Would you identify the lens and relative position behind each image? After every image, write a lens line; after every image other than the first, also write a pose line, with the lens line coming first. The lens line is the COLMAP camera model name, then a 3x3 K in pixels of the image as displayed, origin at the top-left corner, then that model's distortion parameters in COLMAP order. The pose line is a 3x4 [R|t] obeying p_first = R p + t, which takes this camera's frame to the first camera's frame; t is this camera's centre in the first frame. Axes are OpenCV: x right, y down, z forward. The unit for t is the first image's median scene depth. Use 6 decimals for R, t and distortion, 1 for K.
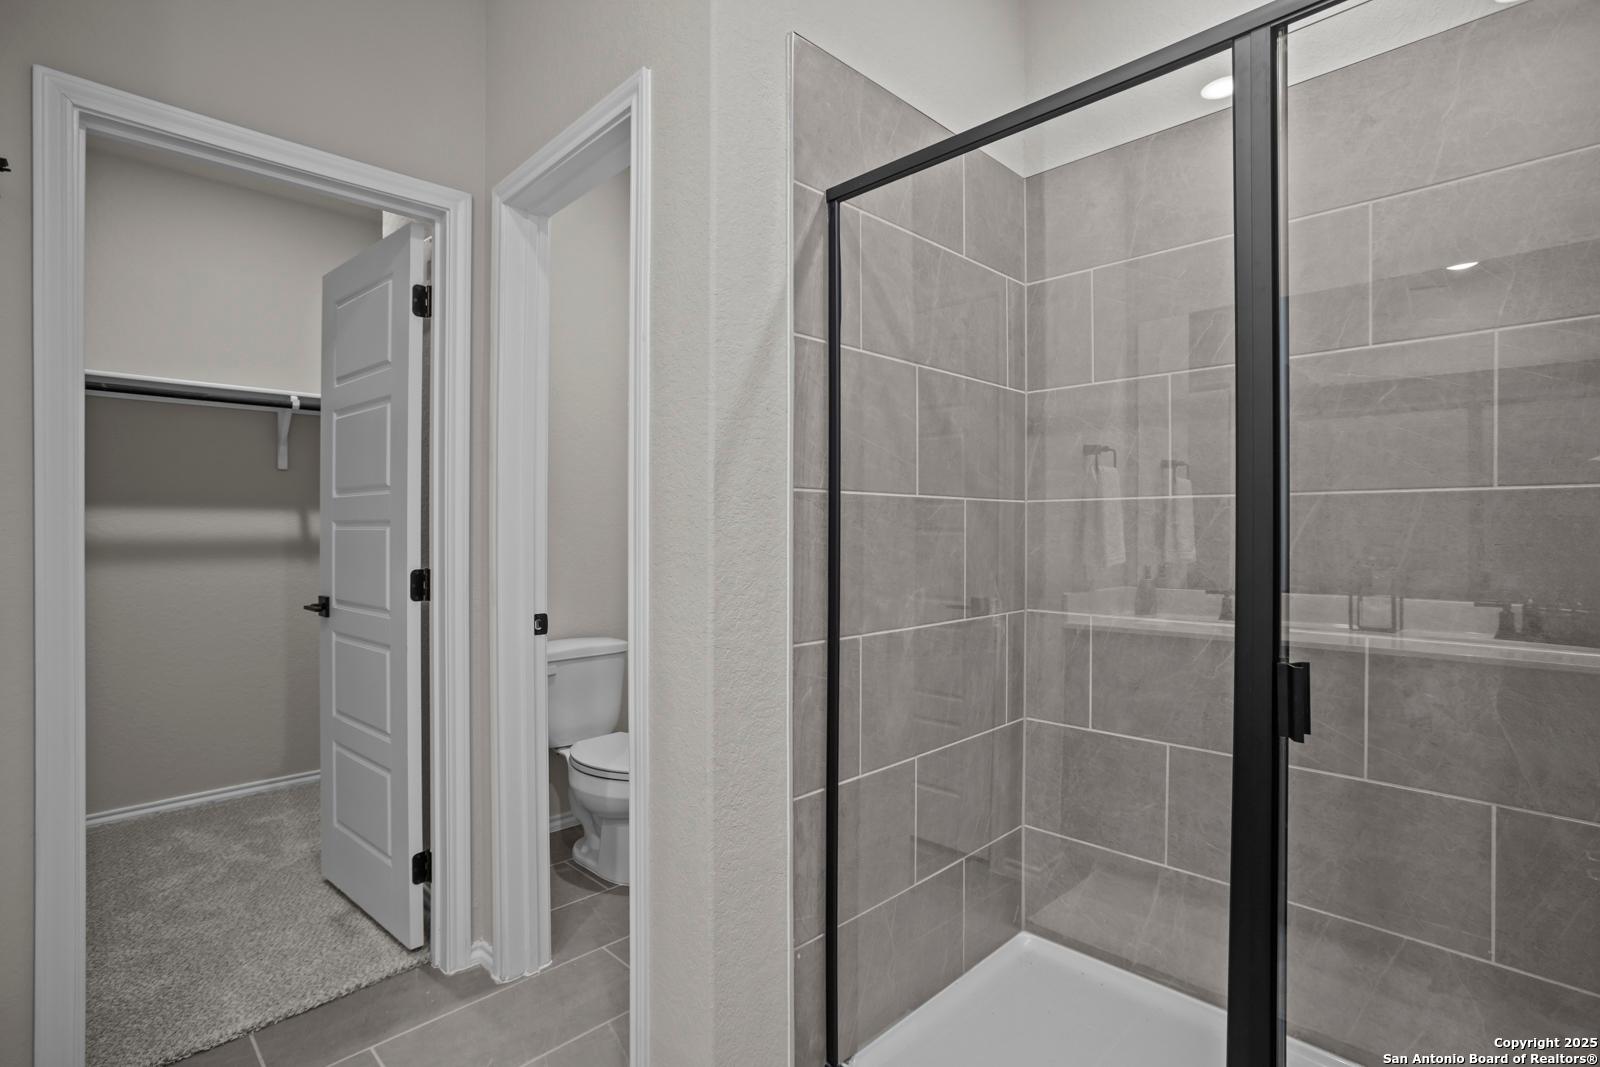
lens RADIAL K [[761.1, 0, 800.0], [0, 761.1, 533.5], [0, 0, 1]] dist [-0.003793, 0.000427]
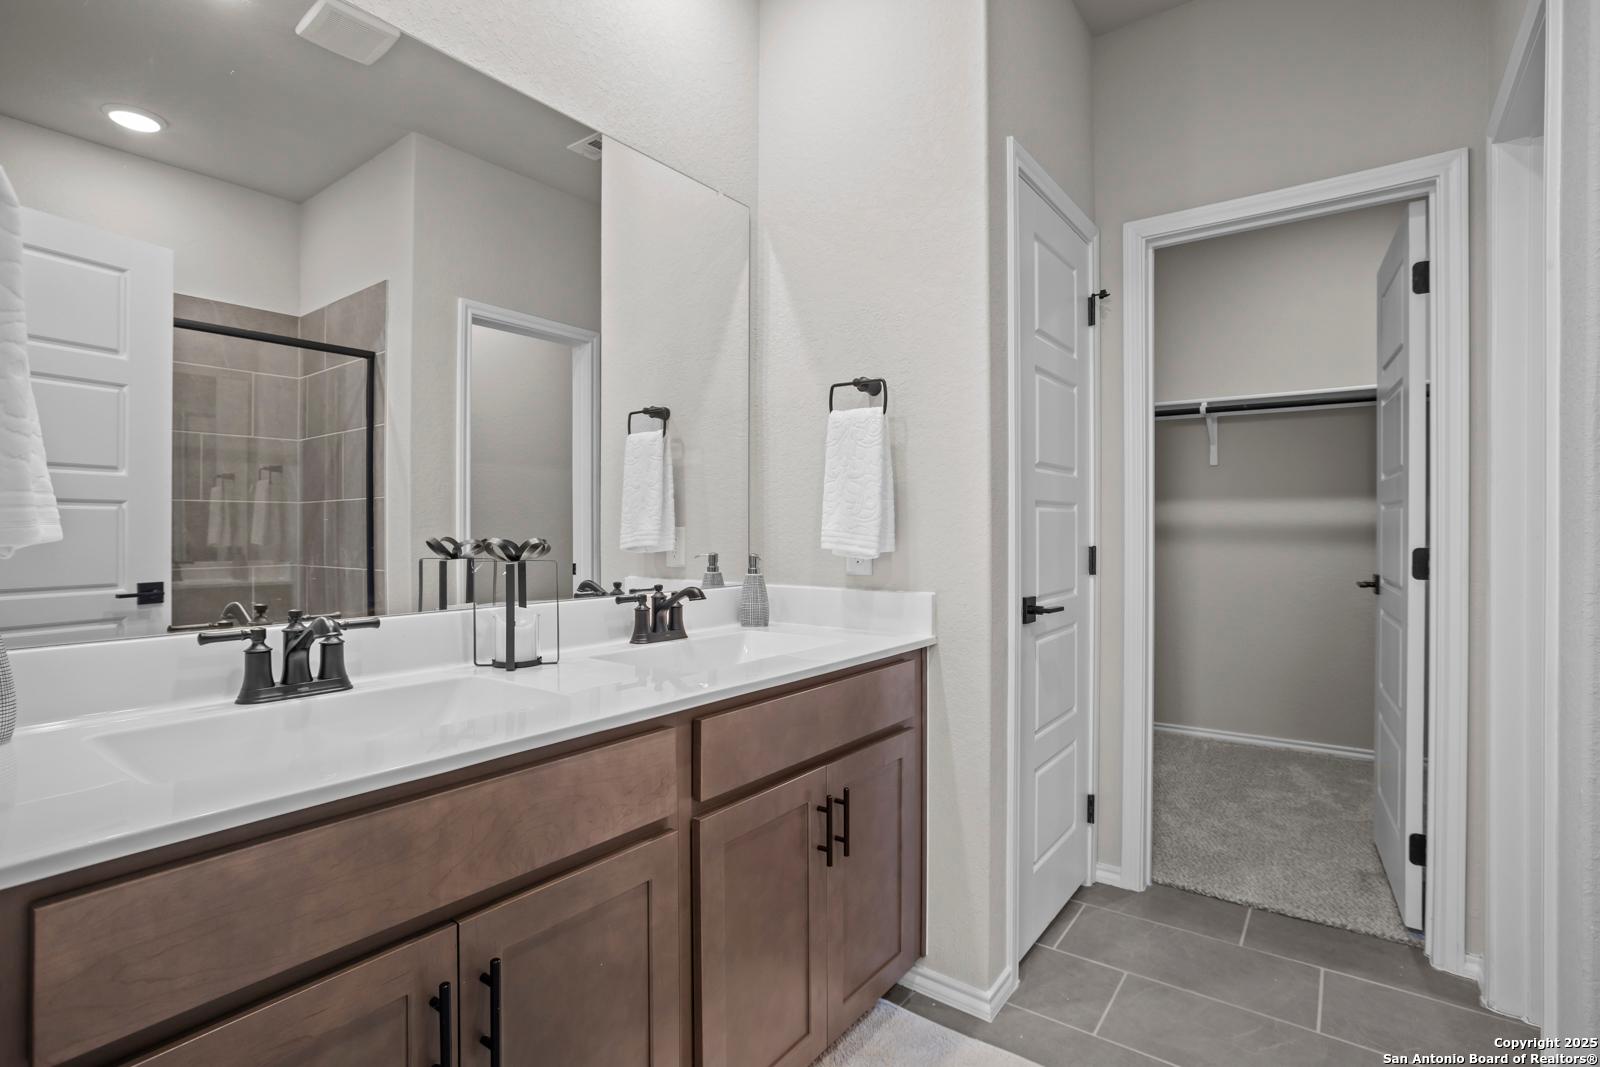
lens RADIAL K [[761.1, 0, 800.0], [0, 761.1, 533.5], [0, 0, 1]] dist [-0.003793, 0.000427]
pose [[0.152521, 0.011271, -0.988236, 0.342303], [-0.009541, 0.999905, 0.009931, 0.024694], [0.988254, 0.007914, 0.152614, 0.048728]]
